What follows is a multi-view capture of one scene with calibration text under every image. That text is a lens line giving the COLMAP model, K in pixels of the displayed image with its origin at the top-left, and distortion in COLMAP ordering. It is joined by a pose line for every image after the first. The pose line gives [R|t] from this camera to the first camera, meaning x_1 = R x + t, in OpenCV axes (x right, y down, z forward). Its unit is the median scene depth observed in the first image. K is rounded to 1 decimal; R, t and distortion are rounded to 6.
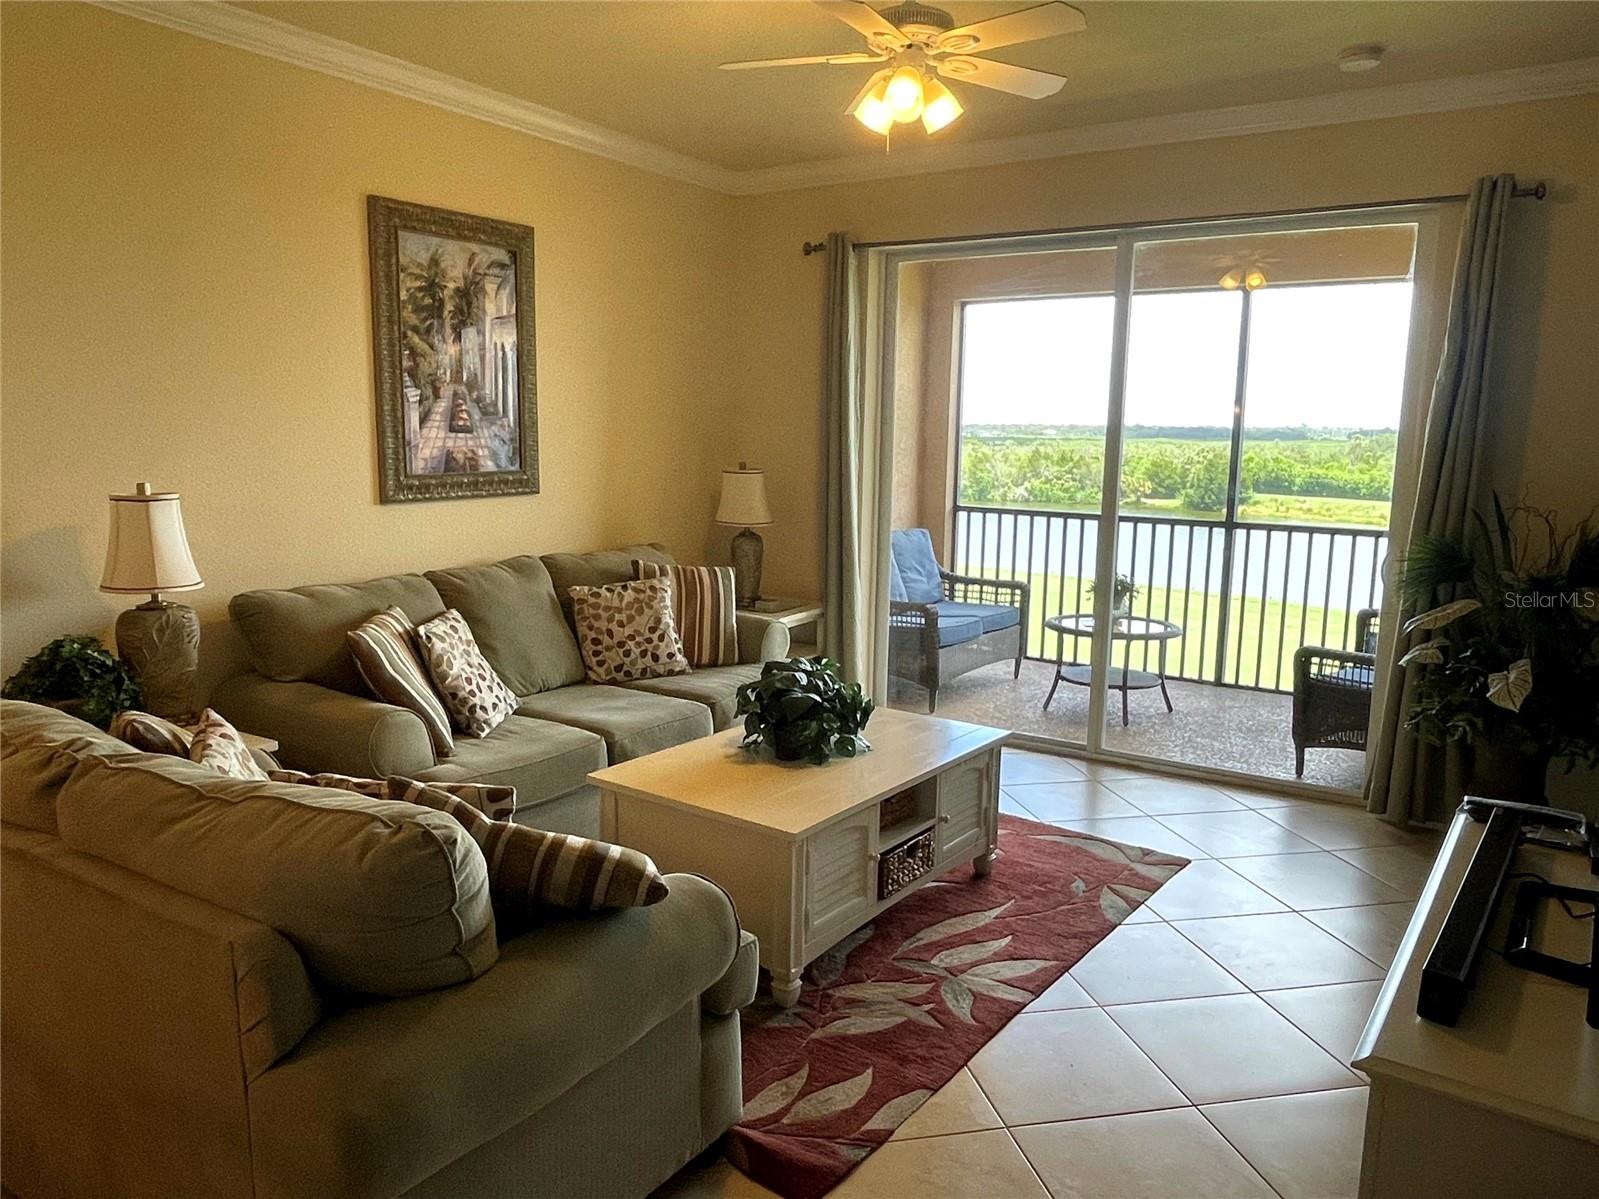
lens RADIAL K [[1142.8, 0, 774.8], [0, 1142.8, 600.0], [0, 0, 1]] dist [0.006584, -0.026813]
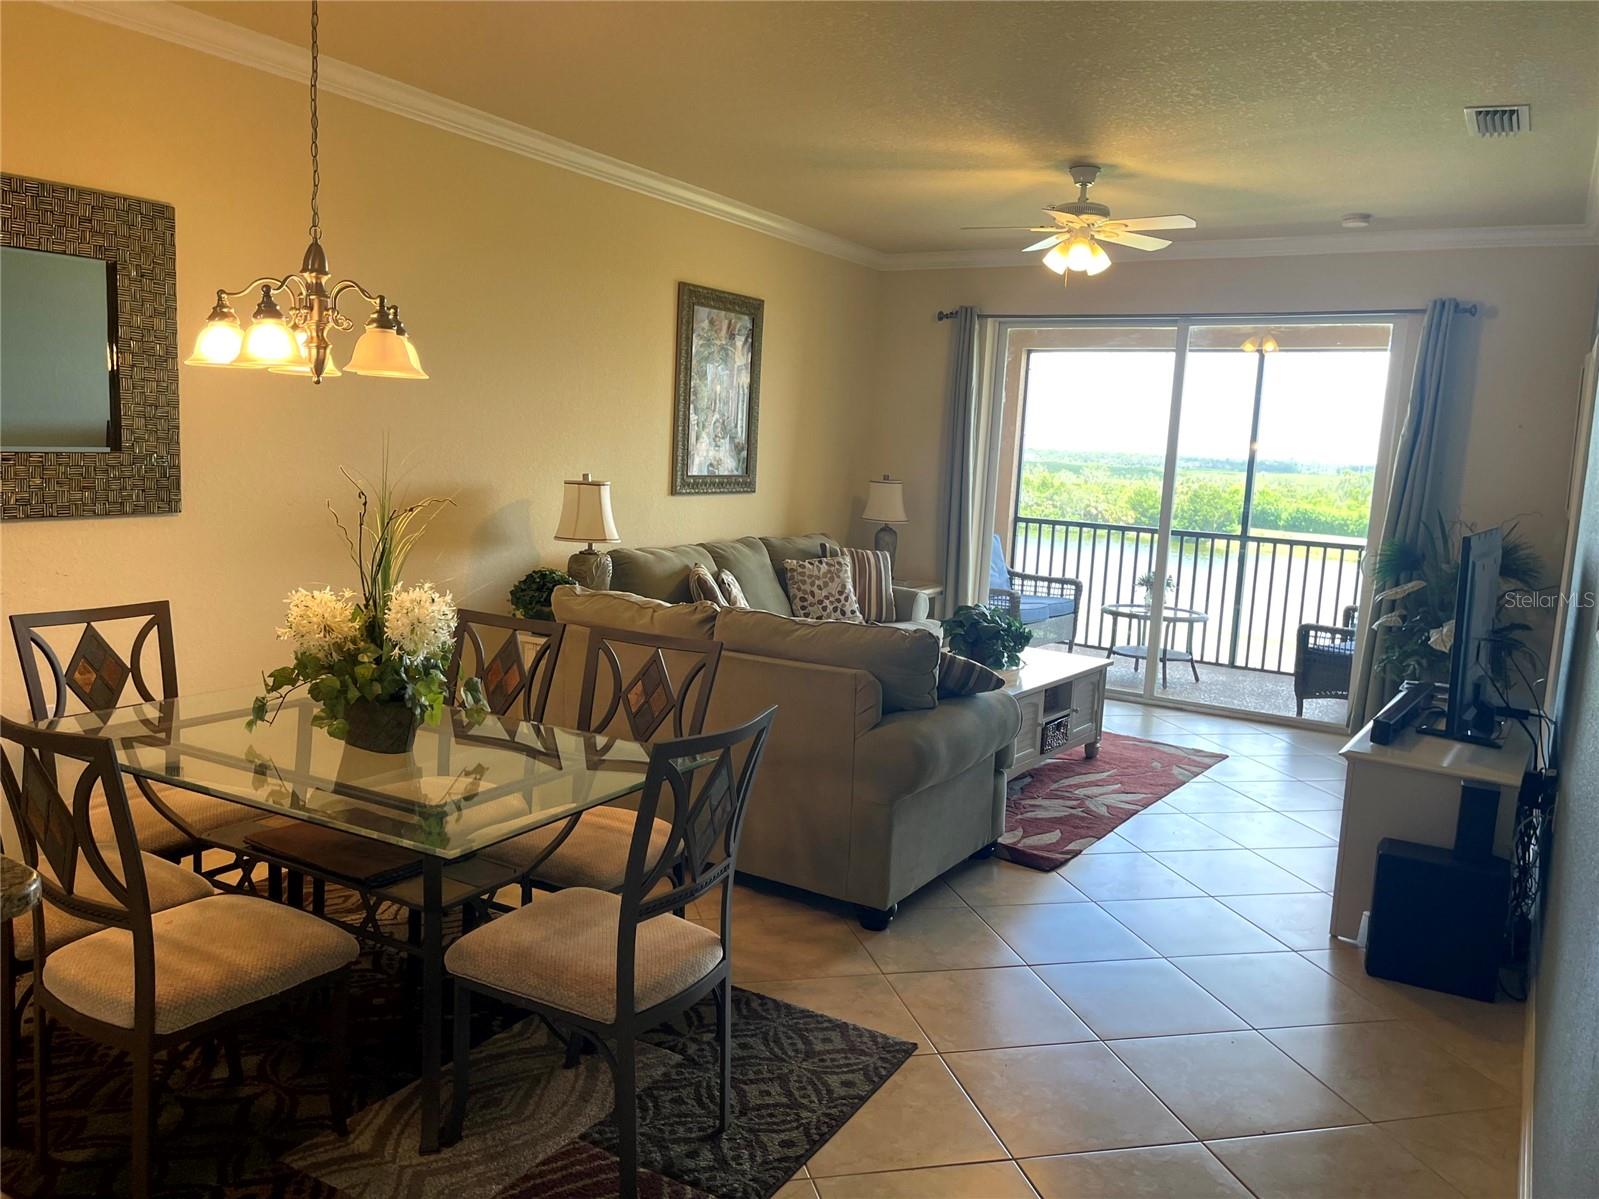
lens RADIAL K [[1211.9, 0, 788.7], [0, 1211.9, 592.3], [0, 0, 1]] dist [0.076214, -0.091357]
pose [[0.998464, 0.031177, 0.045794, -0.240270], [-0.029941, 0.999175, -0.027429, 0.068284], [-0.046612, 0.026016, 0.998574, -0.470959]]
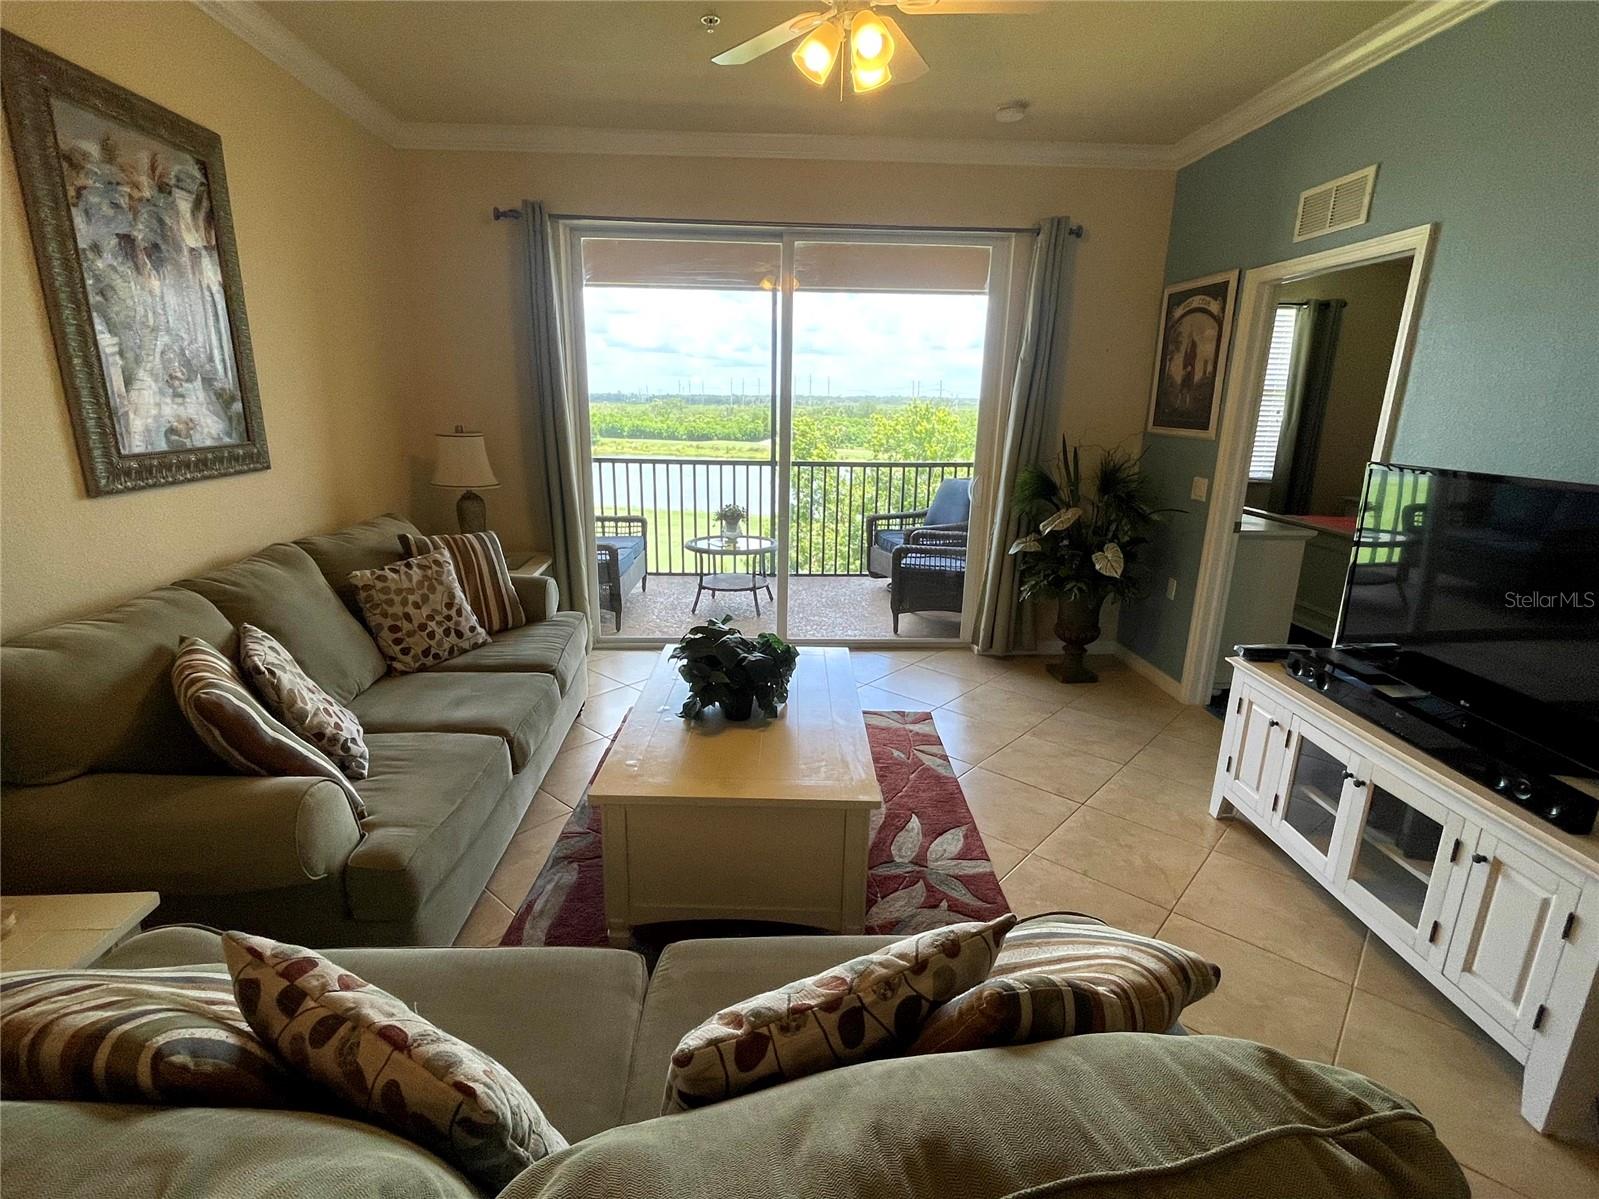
lens RADIAL K [[775.2, 0, 786.1], [0, 775.2, 603.3], [0, 0, 1]] dist [-0.007239, 0.003441]
pose [[0.804846, -0.153854, 0.573194, -0.254973], [0.087279, 0.985996, 0.142105, -0.044684], [-0.587031, -0.064345, 0.807004, 0.310545]]
